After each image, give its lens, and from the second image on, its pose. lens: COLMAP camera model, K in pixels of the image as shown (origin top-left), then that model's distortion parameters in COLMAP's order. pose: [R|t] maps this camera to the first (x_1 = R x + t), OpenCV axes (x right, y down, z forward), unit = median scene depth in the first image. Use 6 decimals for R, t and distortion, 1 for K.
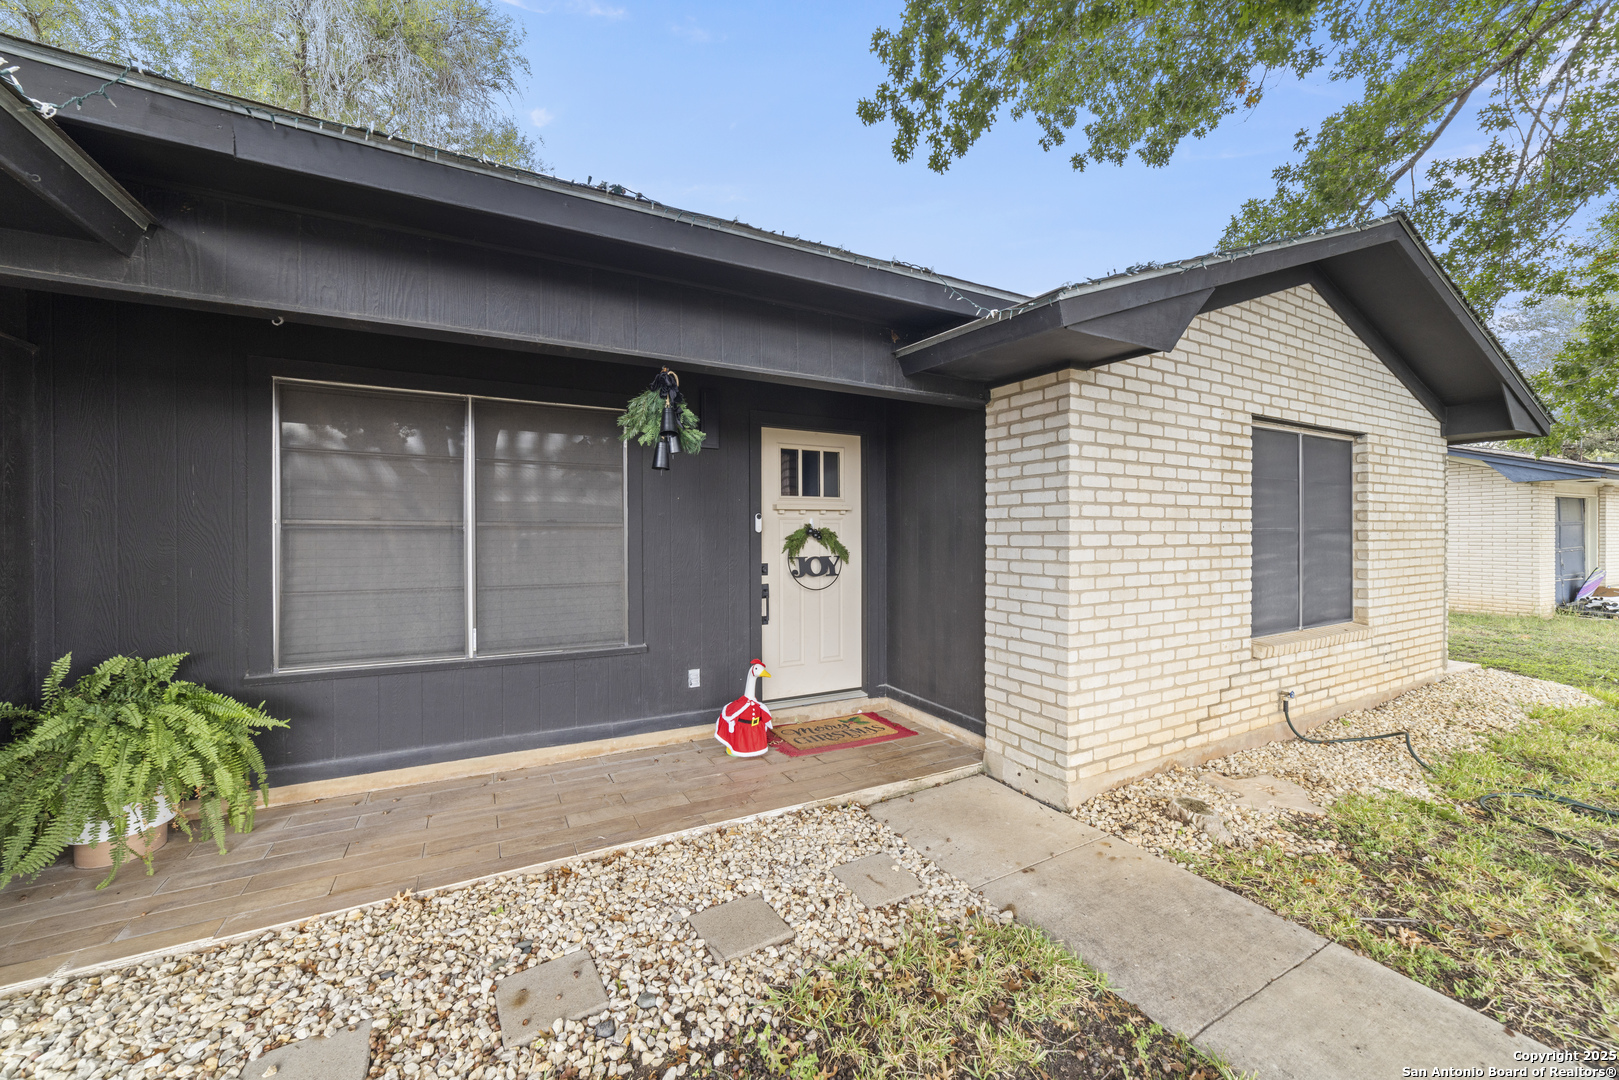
lens RADIAL K [[626.2, 0, 802.9], [0, 626.2, 527.1], [0, 0, 1]] dist [-0.022897, 0.009583]
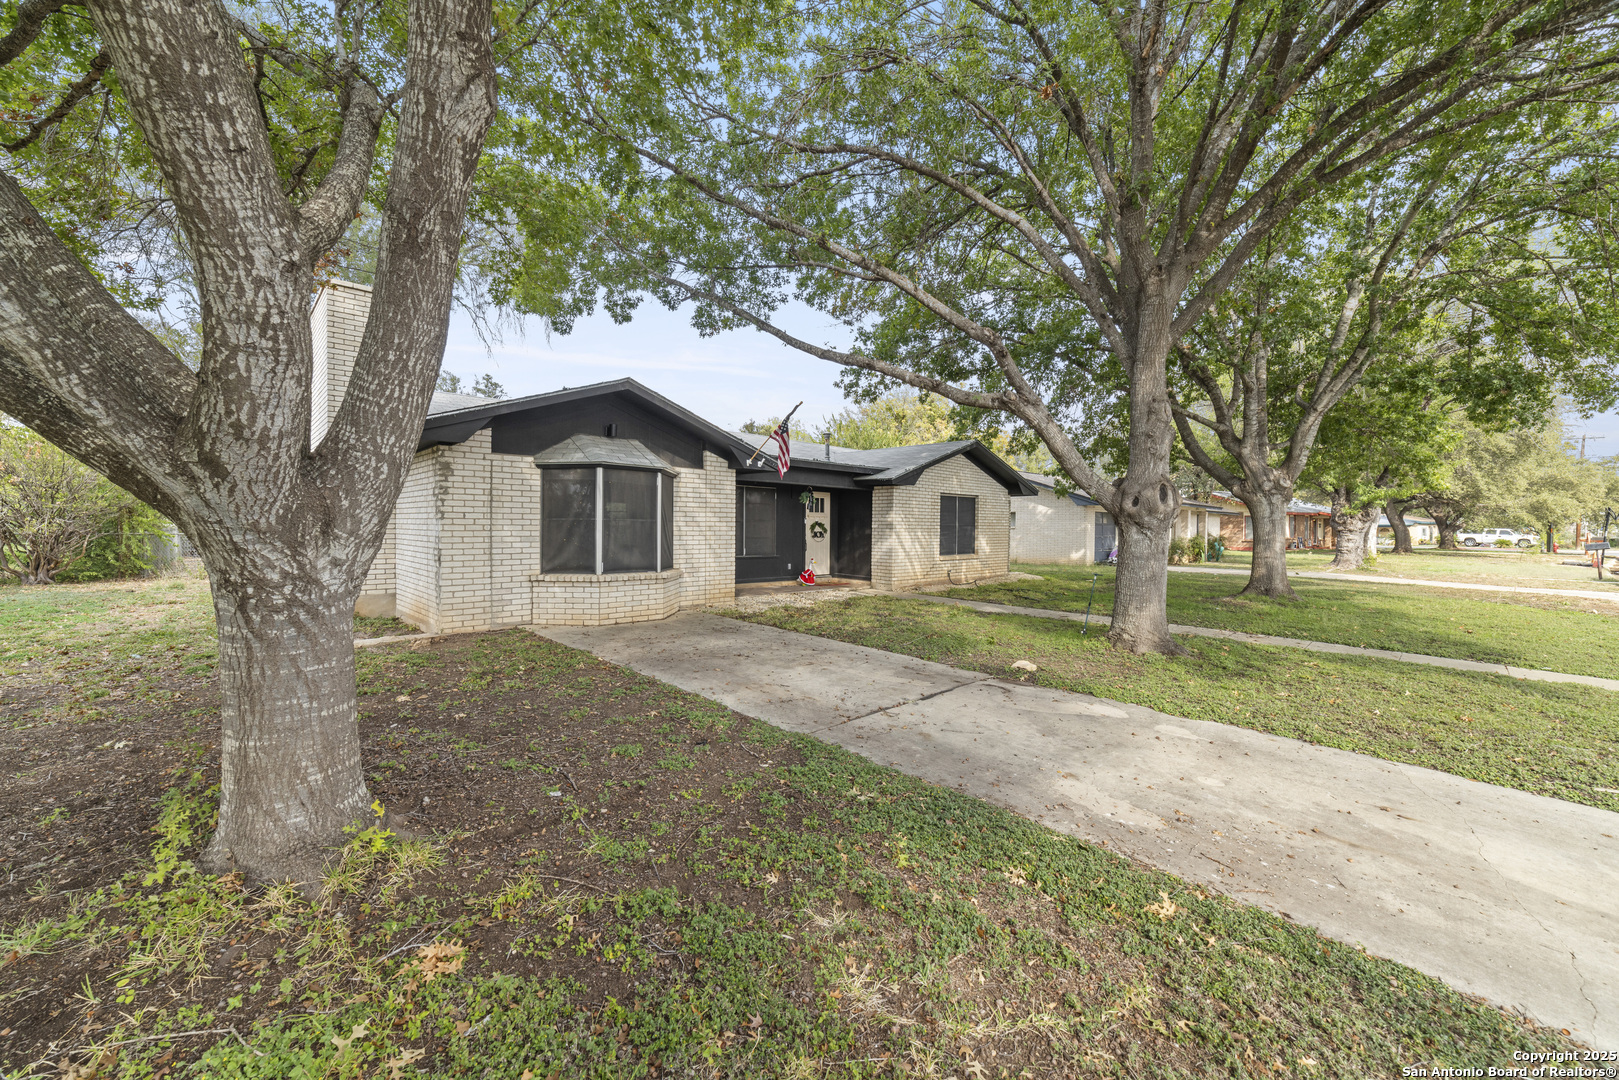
lens RADIAL K [[626.2, 0, 802.9], [0, 626.2, 527.1], [0, 0, 1]] dist [-0.022897, 0.009583]
pose [[0.972432, 0.010733, 0.232941, -0.799268], [-0.016362, 0.999619, 0.022246, -0.043154], [-0.232614, -0.025444, 0.972236, -2.063362]]
